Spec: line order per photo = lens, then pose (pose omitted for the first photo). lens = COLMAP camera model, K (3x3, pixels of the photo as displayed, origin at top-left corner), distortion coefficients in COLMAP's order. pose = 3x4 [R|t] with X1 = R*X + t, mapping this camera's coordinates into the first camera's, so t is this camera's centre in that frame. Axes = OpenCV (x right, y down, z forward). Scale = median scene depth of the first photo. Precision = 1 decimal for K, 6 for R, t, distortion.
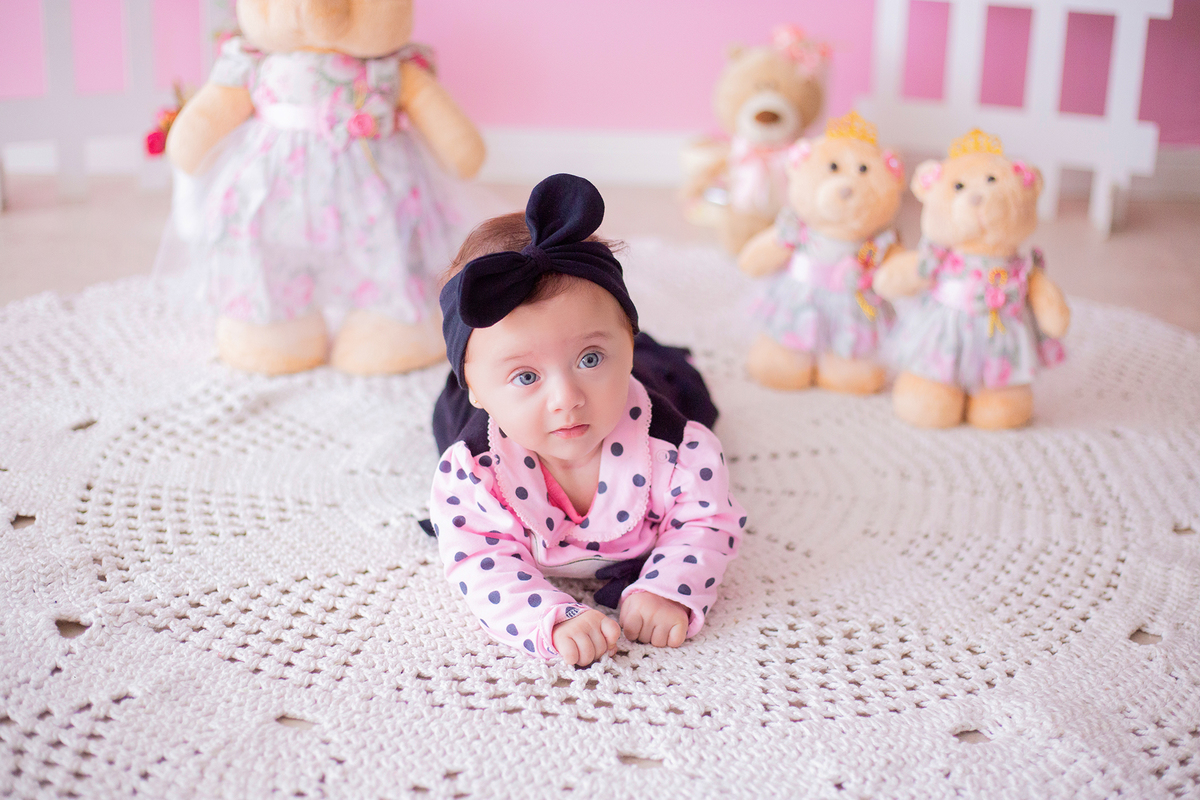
lens RADIAL K [[1684.1, 0, 599.4], [0, 1684.1, 361.1], [0, 0, 1]] dist [-0.165588, -0.053762]
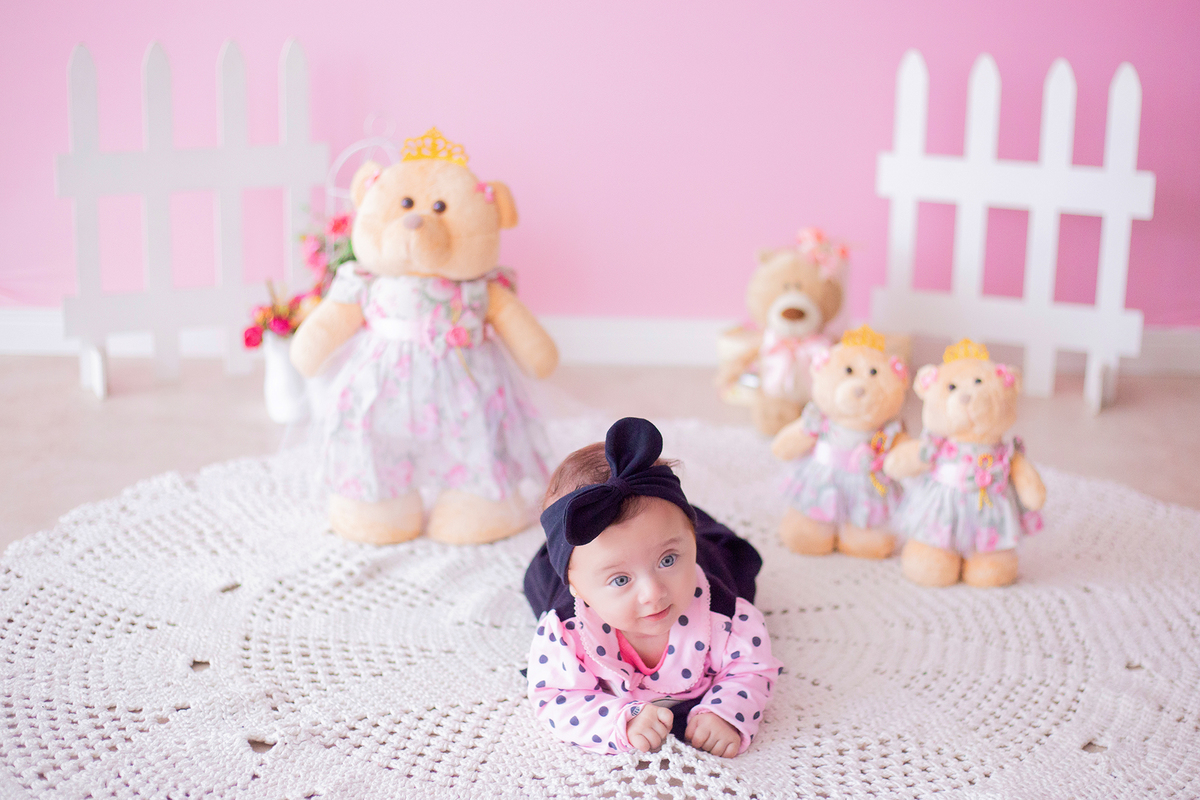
lens RADIAL K [[1659.9, 0, 628.5], [0, 1659.9, 373.4], [0, 0, 1]] dist [-0.113687, -0.049615]
pose [[0.999983, -0.005780, -0.000175, -0.022434], [0.005741, 0.995956, -0.089664, -0.008376], [0.000693, 0.089661, 0.995972, -0.223277]]
